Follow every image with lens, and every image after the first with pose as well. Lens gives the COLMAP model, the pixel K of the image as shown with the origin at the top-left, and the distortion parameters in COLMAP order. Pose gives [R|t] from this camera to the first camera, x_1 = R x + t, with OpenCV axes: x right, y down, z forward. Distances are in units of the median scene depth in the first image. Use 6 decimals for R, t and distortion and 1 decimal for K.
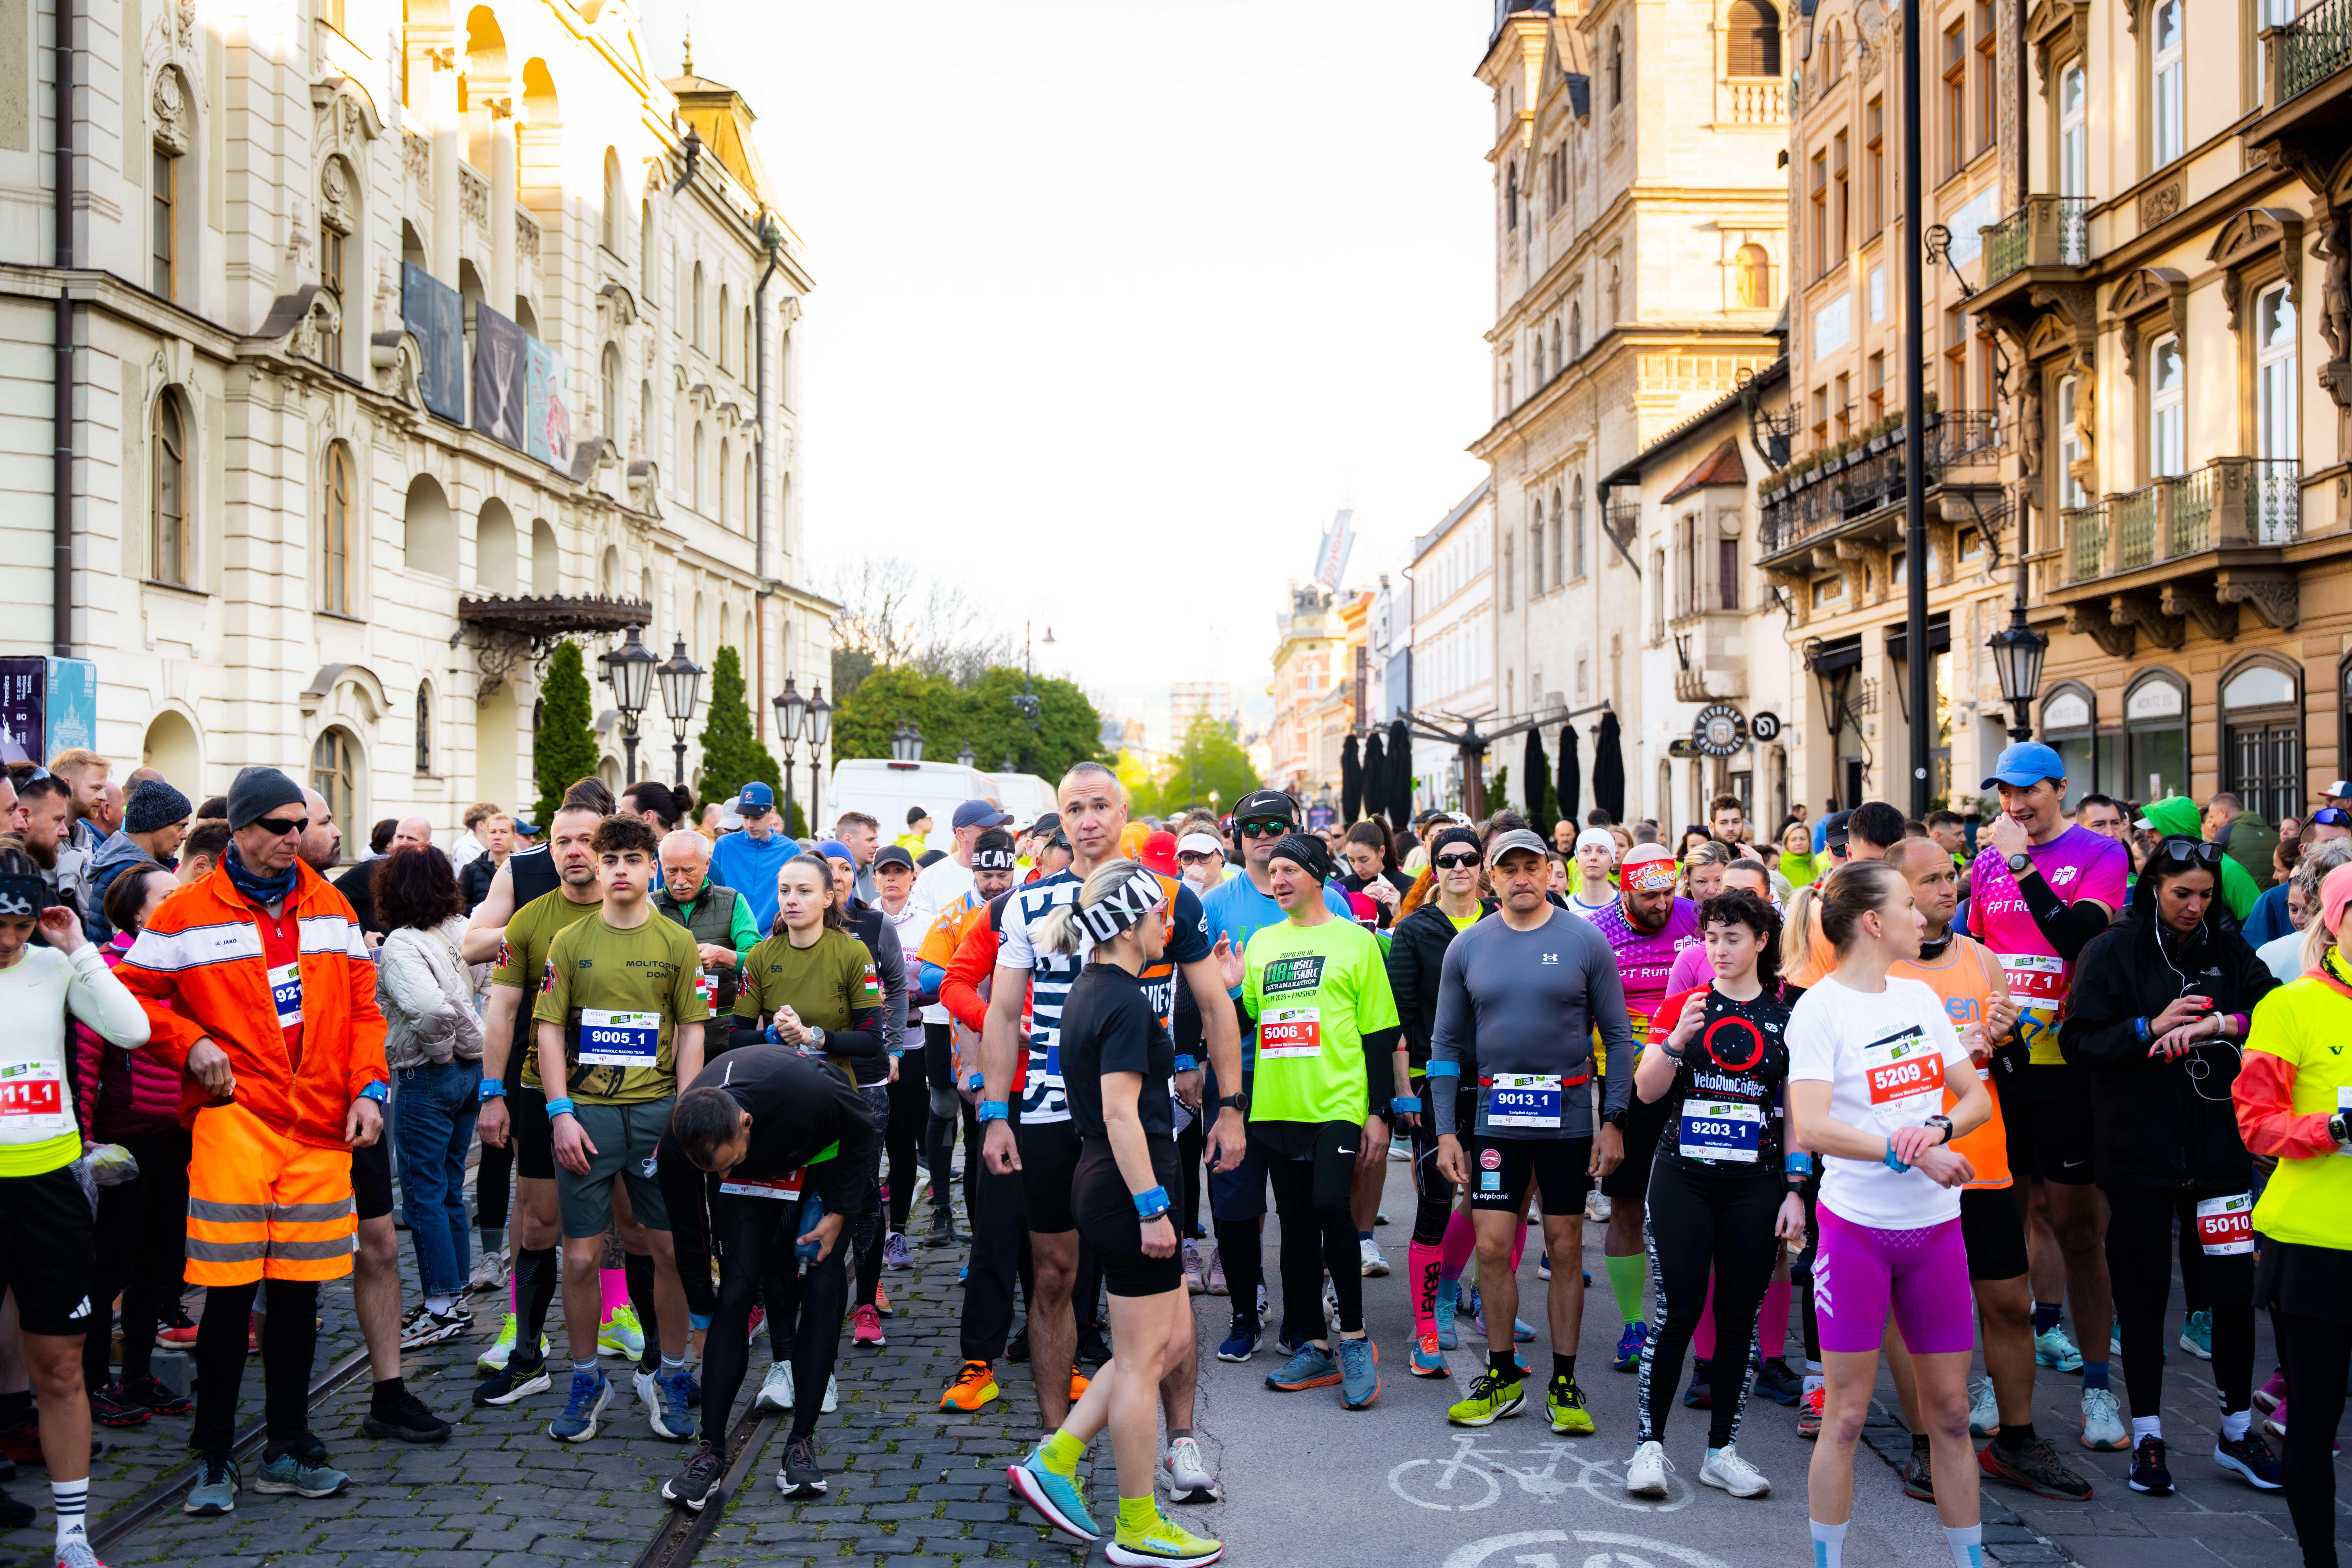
lens RADIAL K [[2864.0, 0, 1176.0], [0, 2864.0, 784.0], [0, 0, 1]] dist [0.014881, 0.051992]
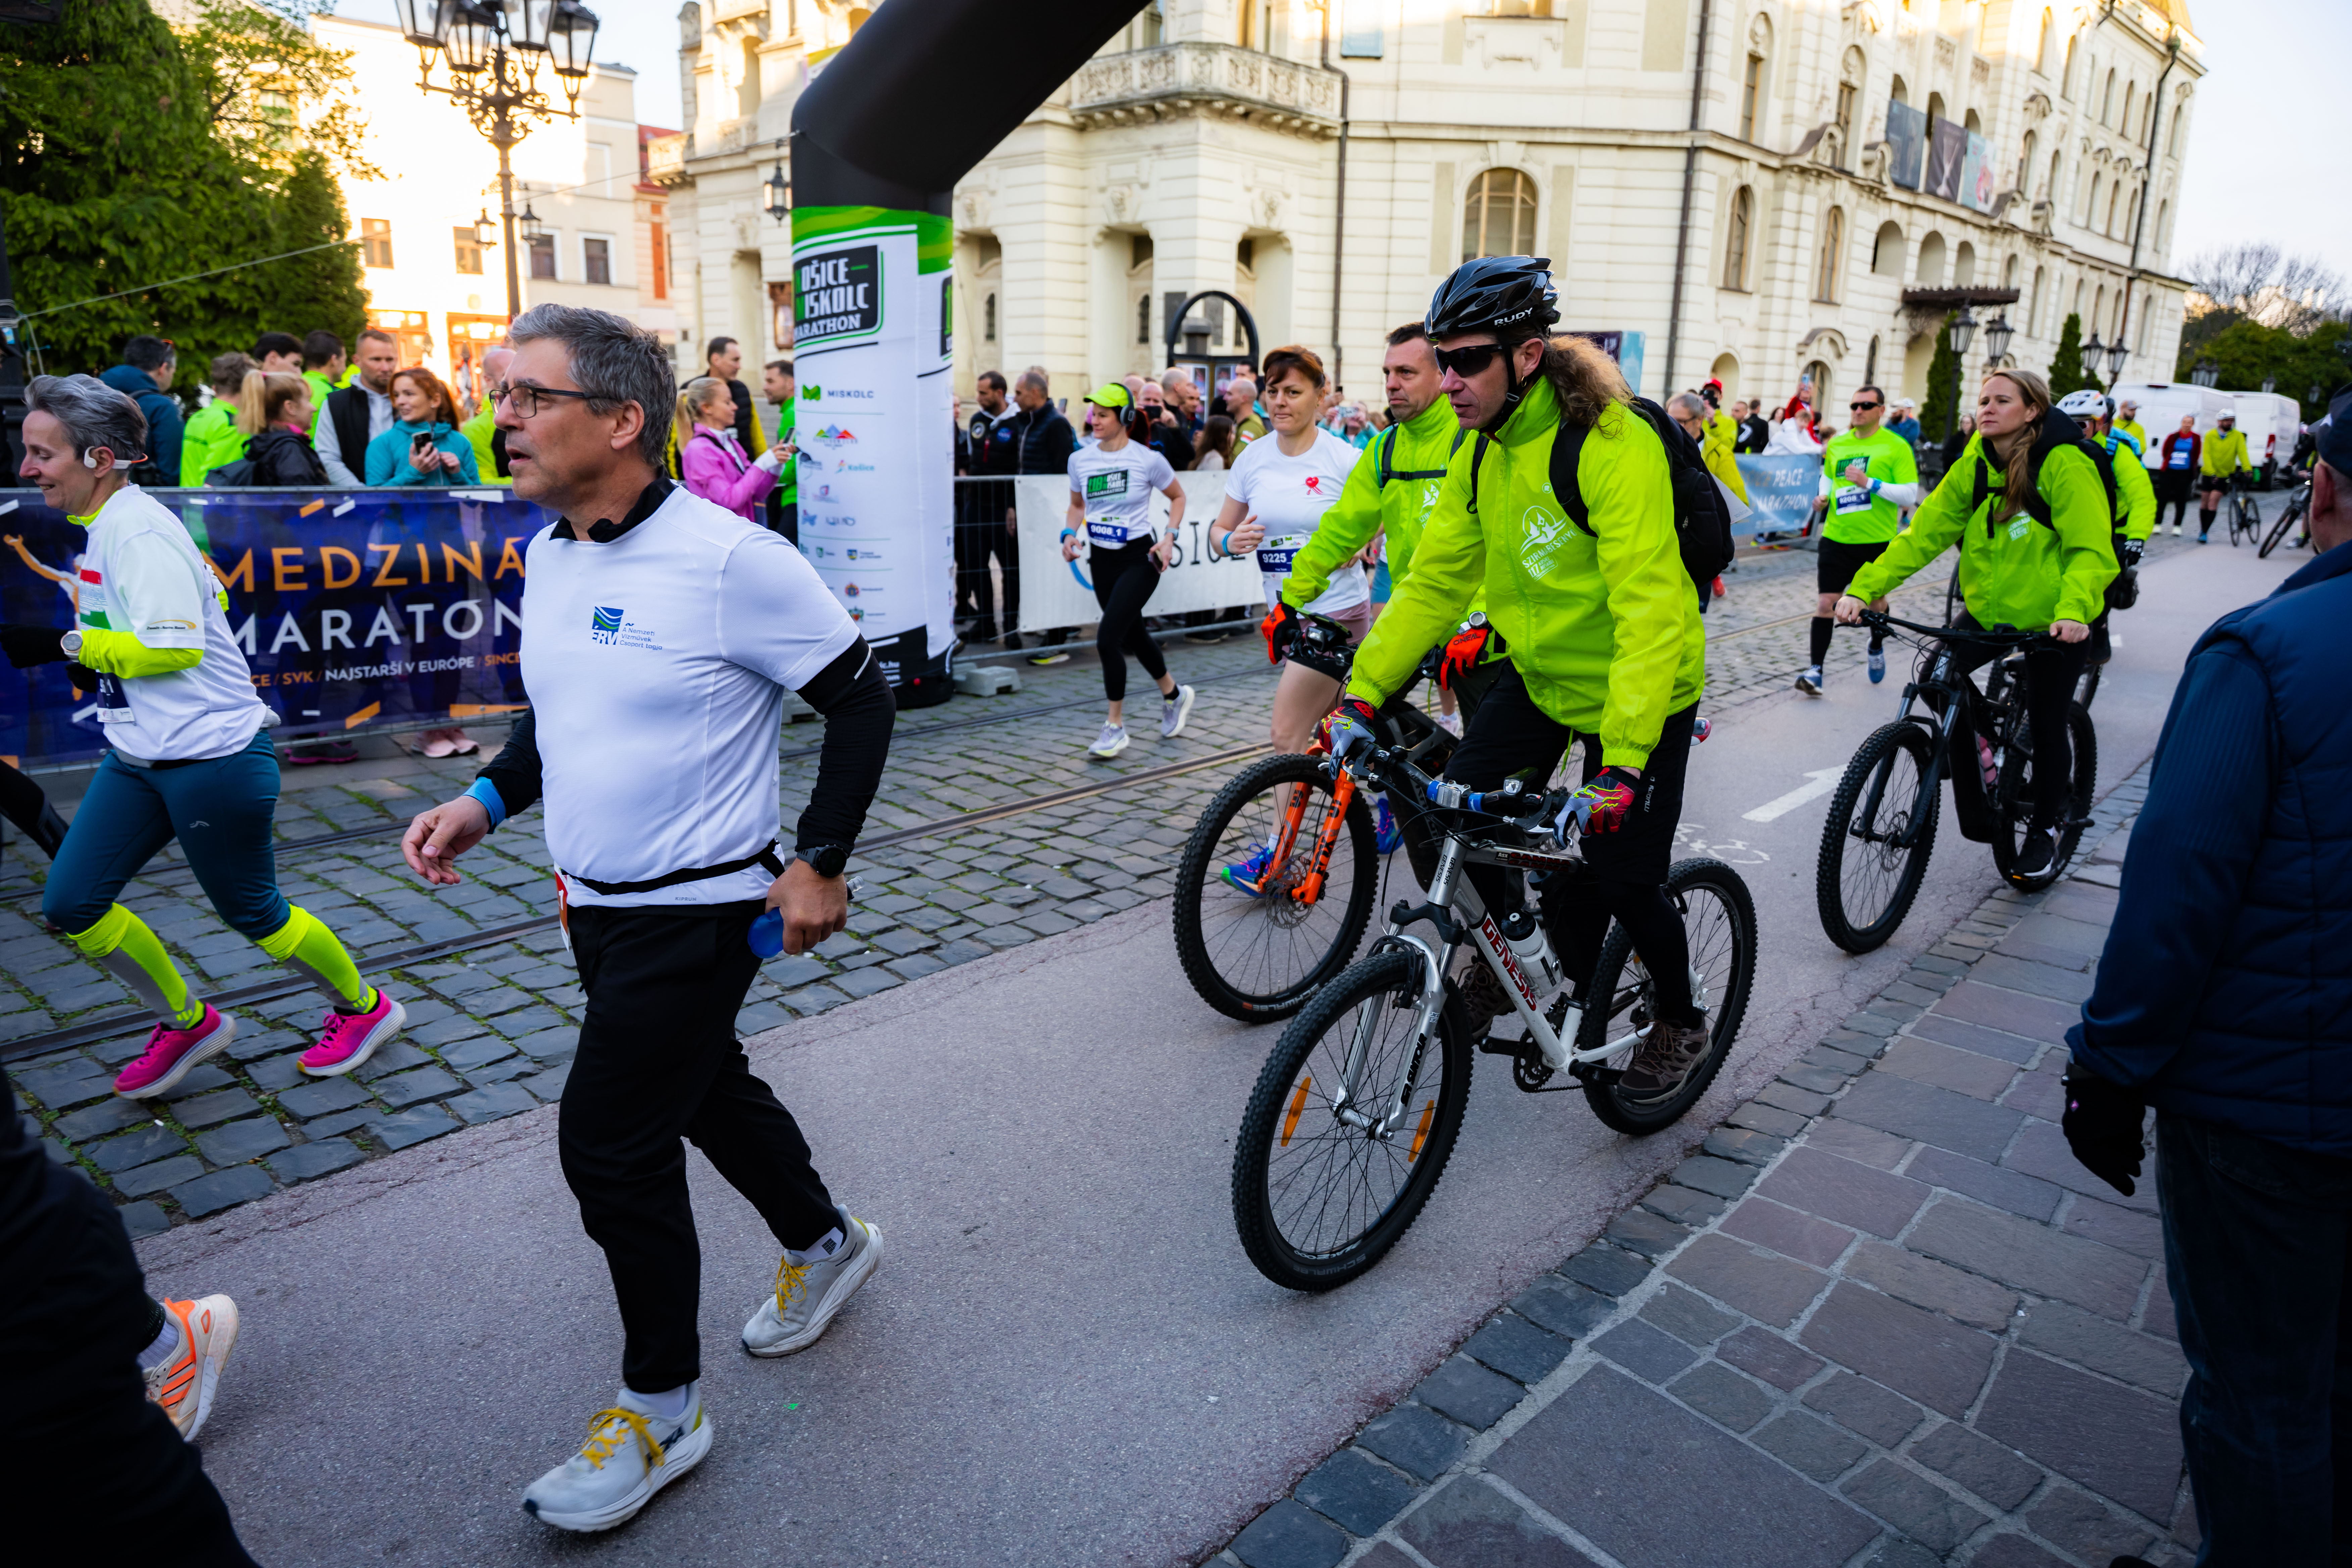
lens RADIAL K [[1566.3, 0, 1180.3], [0, 1566.3, 783.2], [0, 0, 1]] dist [-0.007956, -0.003140]
pose [[0.758402, 0.174855, -0.627895, 0.076324], [-0.016782, 0.968263, 0.249371, 0.000389], [0.651571, -0.178586, 0.737267, -0.095358]]
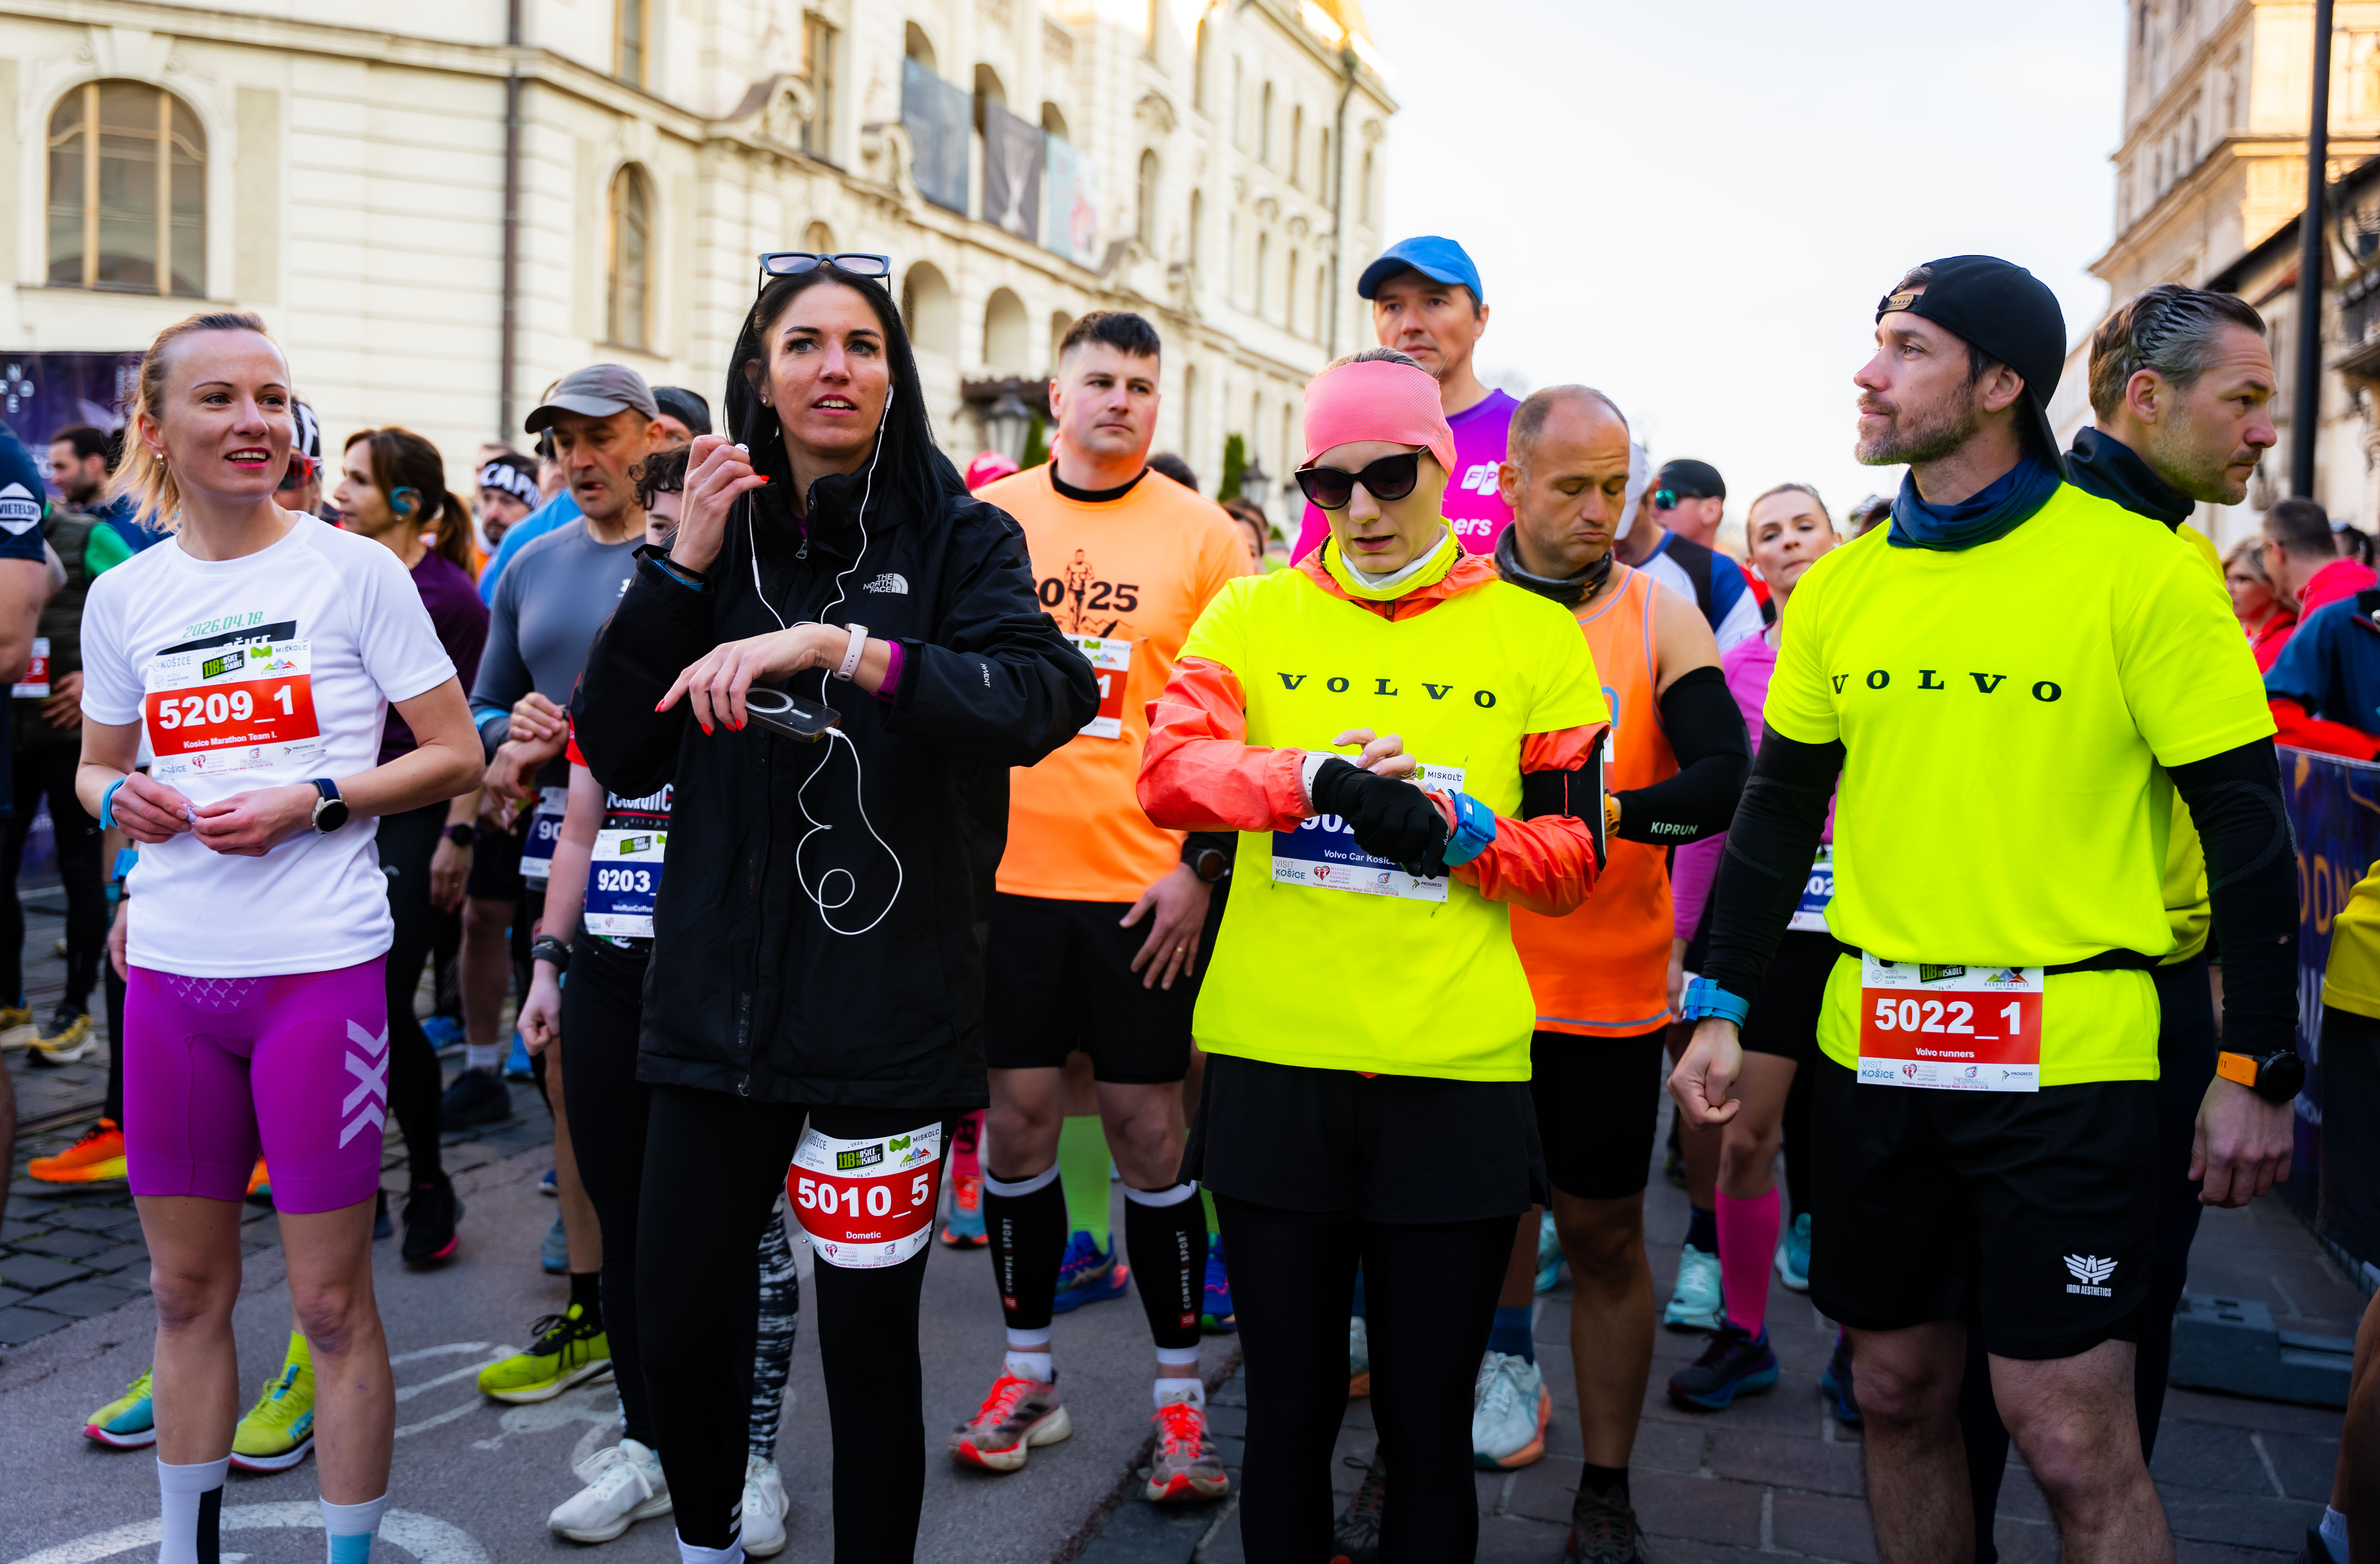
lens RADIAL K [[2506.9, 0, 1139.2], [0, 2506.9, 777.5], [0, 0, 1]] dist [0.018162, -0.005137]
pose [[0.961098, 0.046234, -0.272310, 0.071739], [-0.026773, 0.996843, 0.074752, 0.012025], [0.274906, -0.064553, 0.959302, 0.086566]]
